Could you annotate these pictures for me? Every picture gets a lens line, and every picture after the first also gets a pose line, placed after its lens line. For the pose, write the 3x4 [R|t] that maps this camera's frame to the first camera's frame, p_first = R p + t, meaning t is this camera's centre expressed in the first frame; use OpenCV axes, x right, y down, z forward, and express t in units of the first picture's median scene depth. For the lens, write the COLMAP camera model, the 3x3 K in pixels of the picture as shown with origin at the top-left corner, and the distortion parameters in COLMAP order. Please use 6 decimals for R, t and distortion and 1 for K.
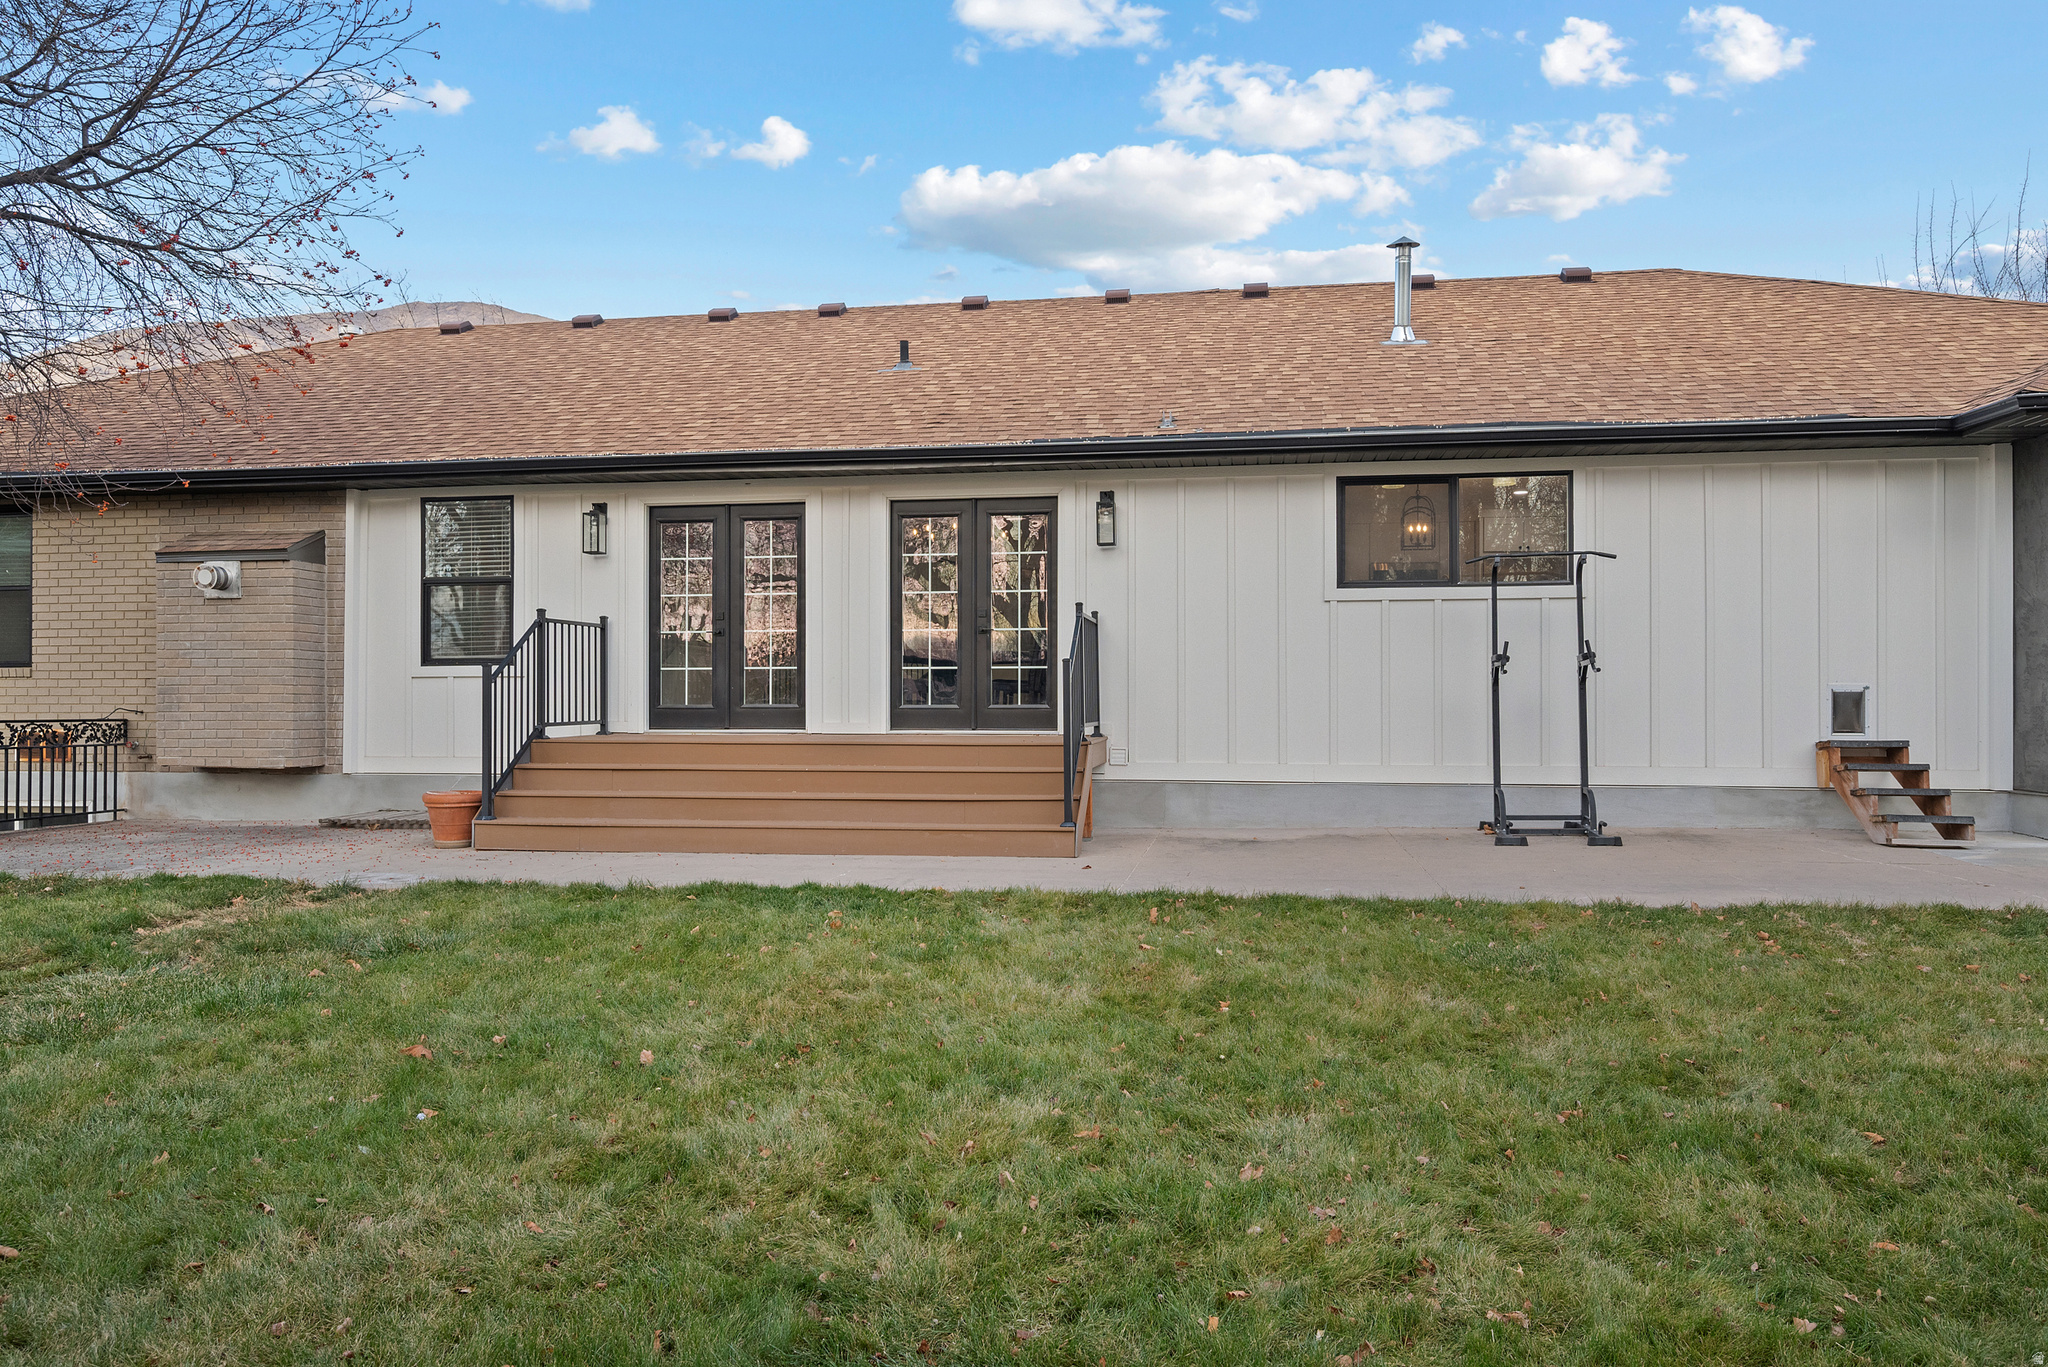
lens RADIAL K [[1394.8, 0, 1024.0], [0, 1394.8, 683.5], [0, 0, 1]] dist [0.003380, -0.000065]
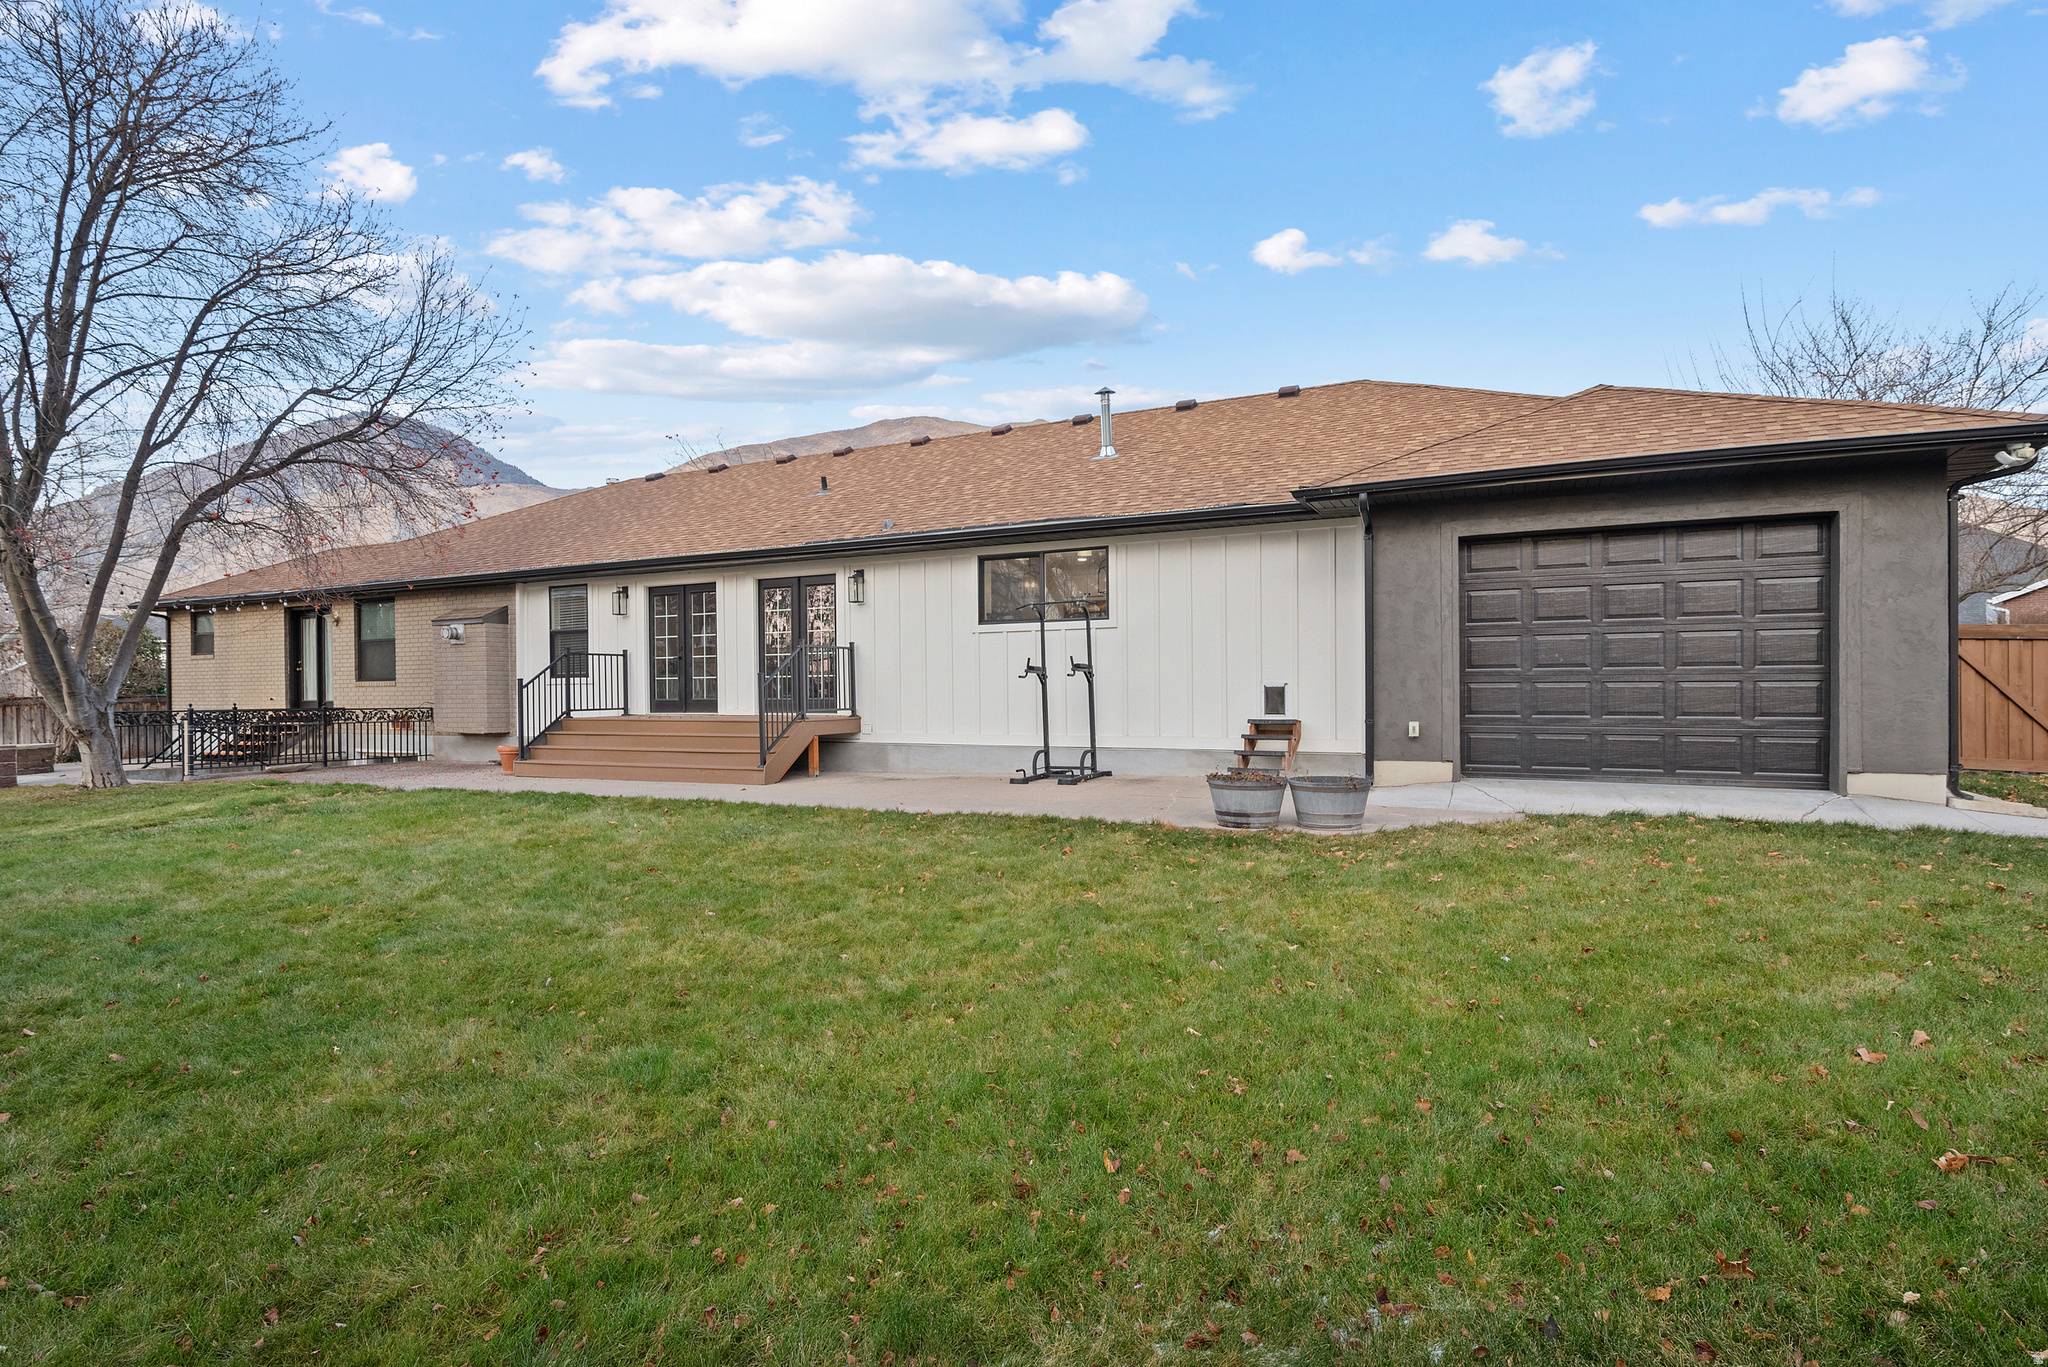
lens RADIAL K [[1040.3, 0, 1024.4], [0, 1040.3, 710.6], [0, 0, 1]] dist [0.018261, -0.000206]
pose [[0.952197, -0.000886, -0.305484, 0.615445], [0.009442, 0.999603, 0.026534, -0.000497], [0.305340, -0.028150, 0.951827, -0.128645]]
